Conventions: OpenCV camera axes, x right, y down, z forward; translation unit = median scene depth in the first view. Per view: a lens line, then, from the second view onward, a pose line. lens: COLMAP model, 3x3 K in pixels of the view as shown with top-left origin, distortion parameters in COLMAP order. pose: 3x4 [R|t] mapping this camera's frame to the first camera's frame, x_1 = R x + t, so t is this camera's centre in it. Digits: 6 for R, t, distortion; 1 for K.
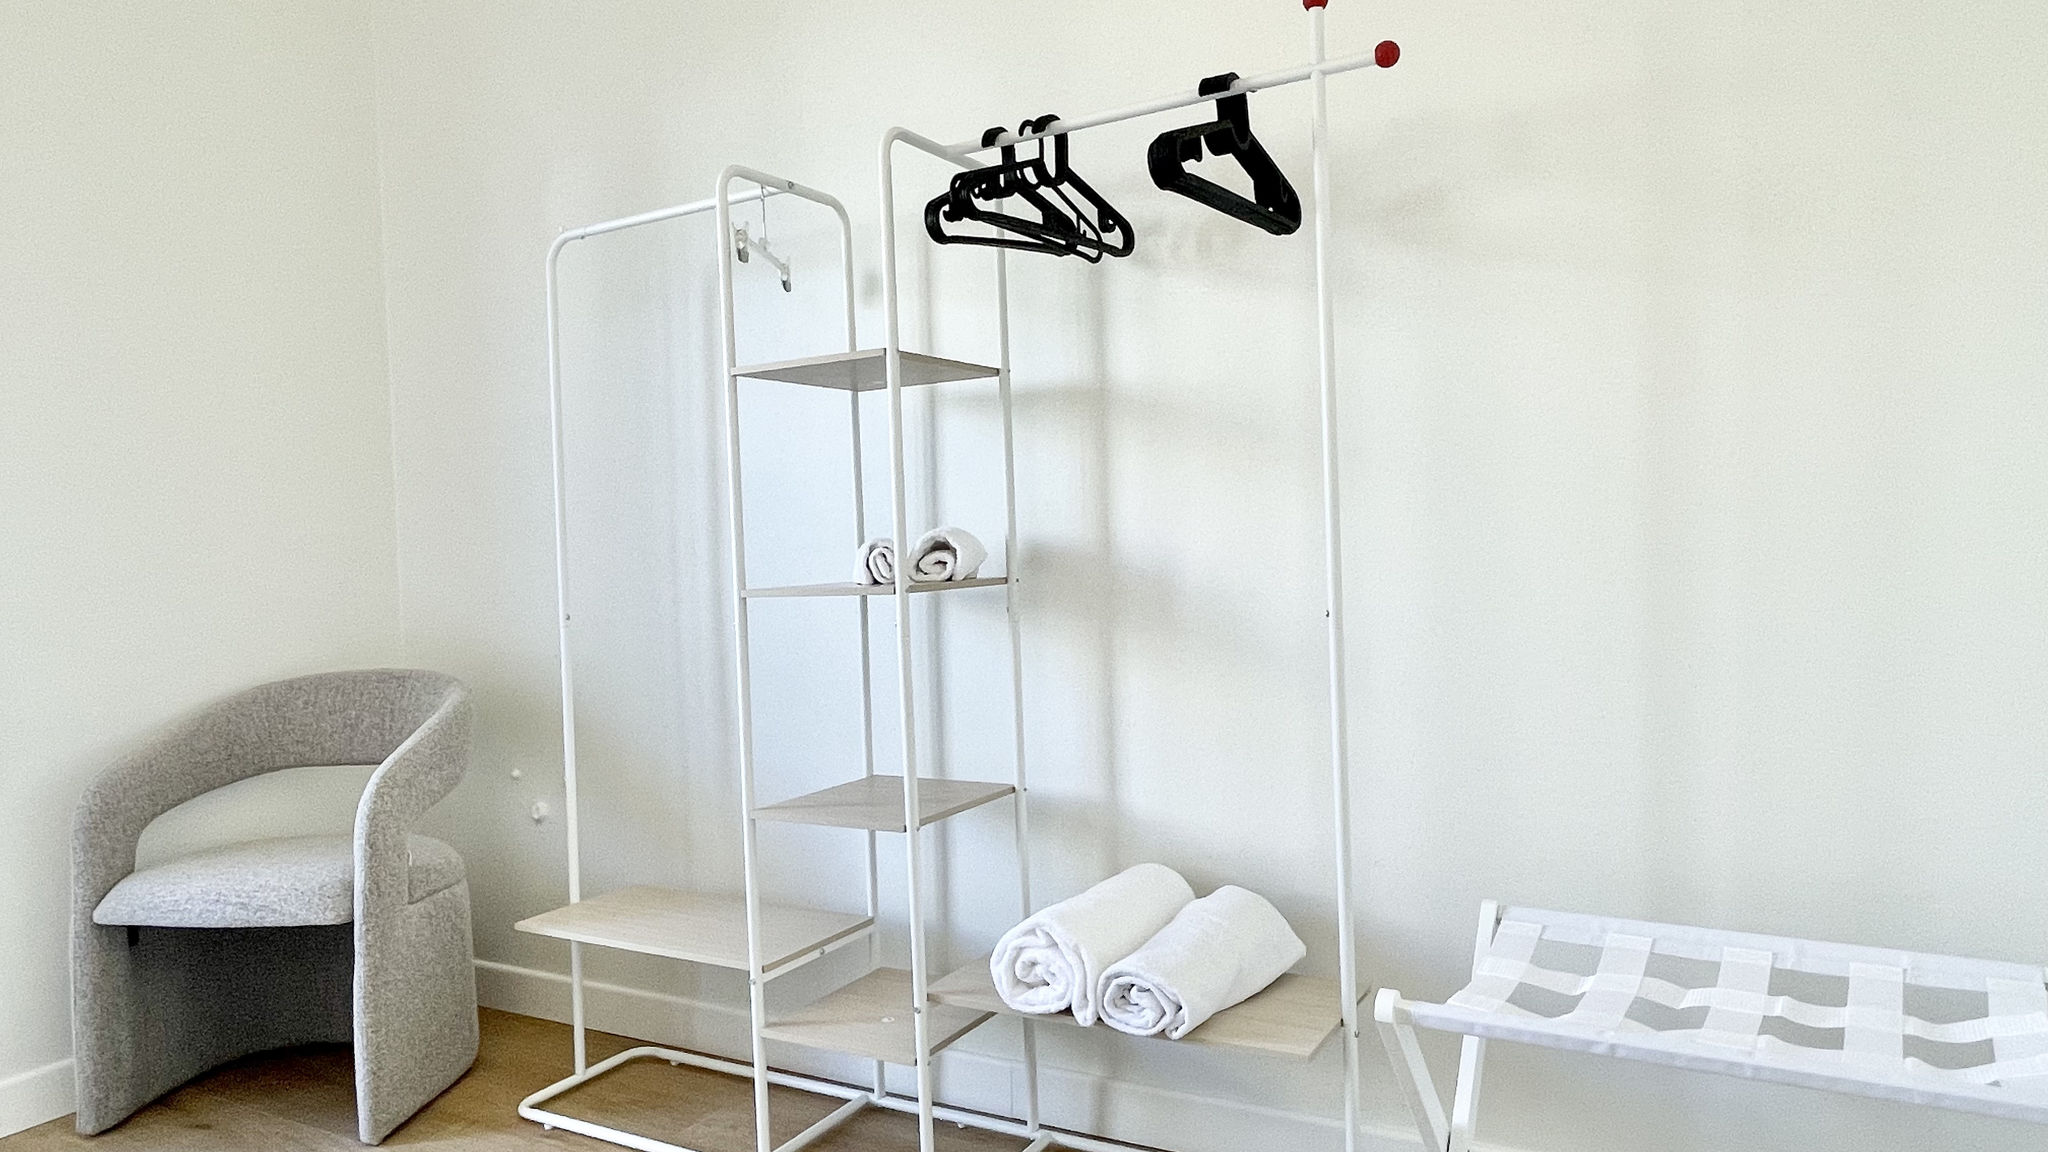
lens RADIAL K [[1291.9, 0, 1017.2], [0, 1291.9, 570.7], [0, 0, 1]] dist [-0.003335, -0.000782]
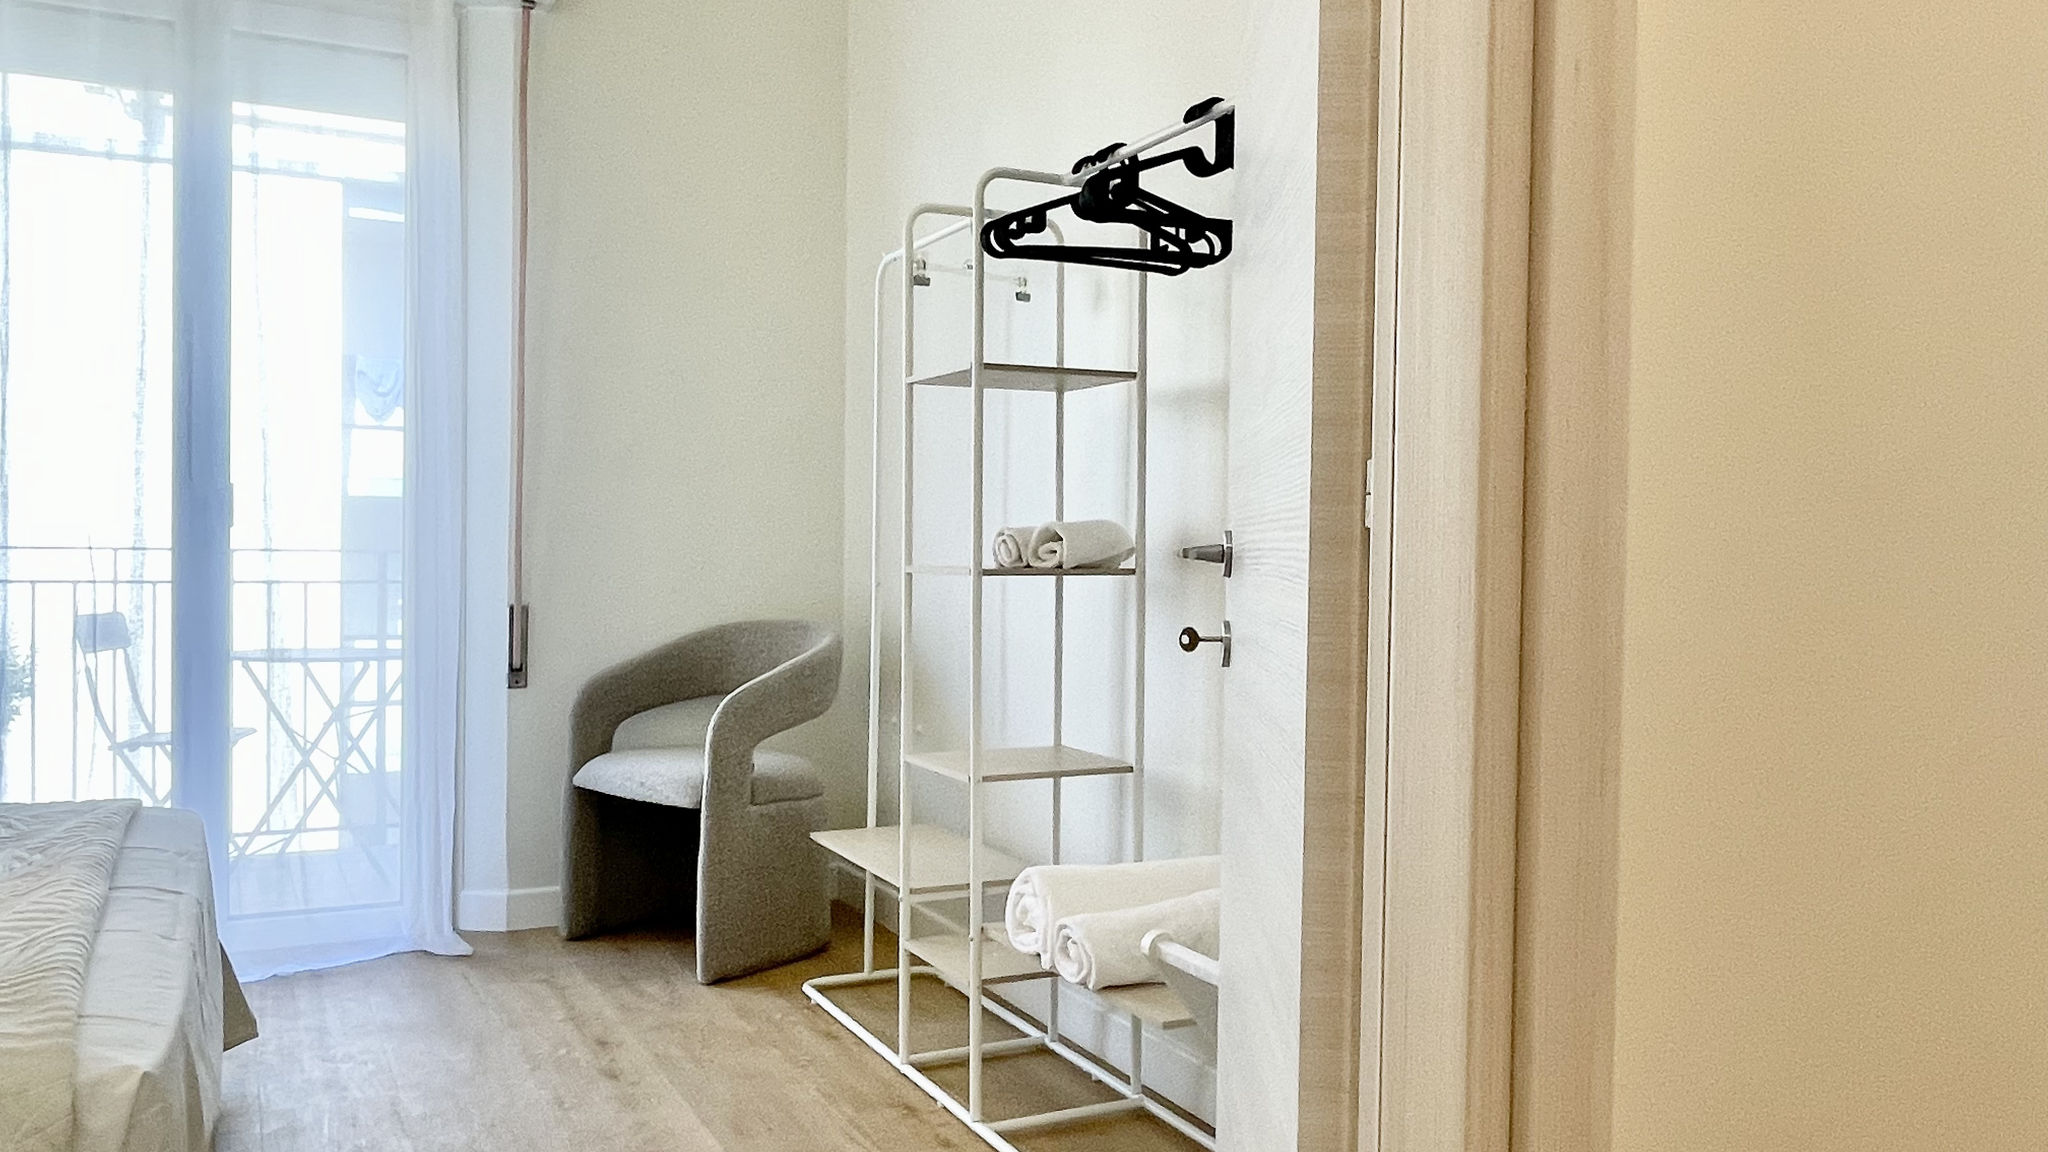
lens RADIAL K [[1543.8, 0, 1019.3], [0, 1543.8, 570.2], [0, 0, 1]] dist [0.001550, -0.000515]
pose [[0.833203, 0.057076, -0.550014, 0.576823], [-0.050403, 0.998357, 0.027246, -0.022088], [0.550665, 0.005021, 0.834711, -0.104533]]
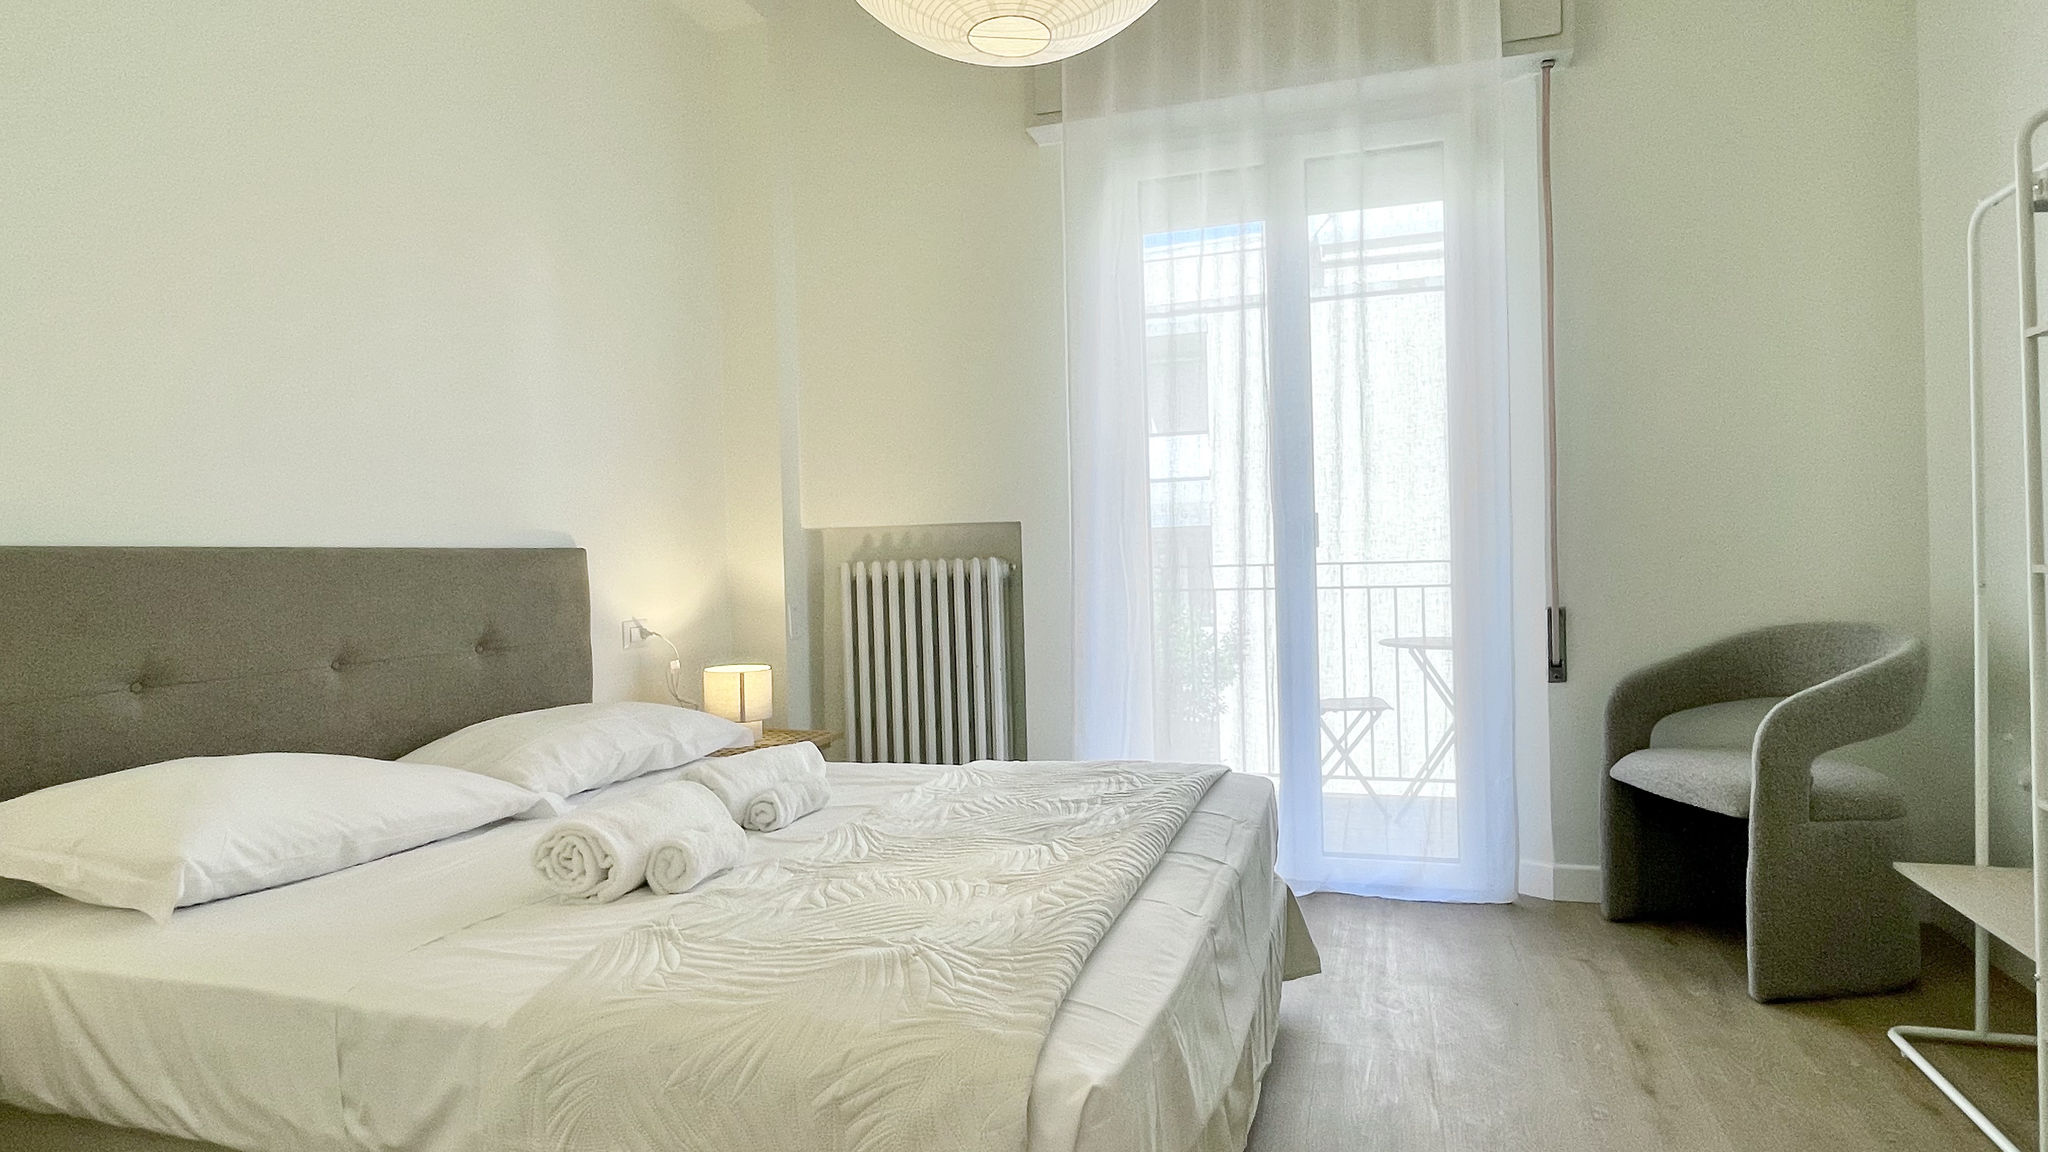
lens RADIAL K [[1131.6, 0, 1020.5], [0, 1131.6, 574.7], [0, 0, 1]] dist [0.003368, 0.000864]
pose [[0.206535, 0.041196, -0.977572, 0.399577], [0.006249, 0.999037, 0.043421, -0.015231], [0.978419, -0.015077, 0.206079, 0.090328]]
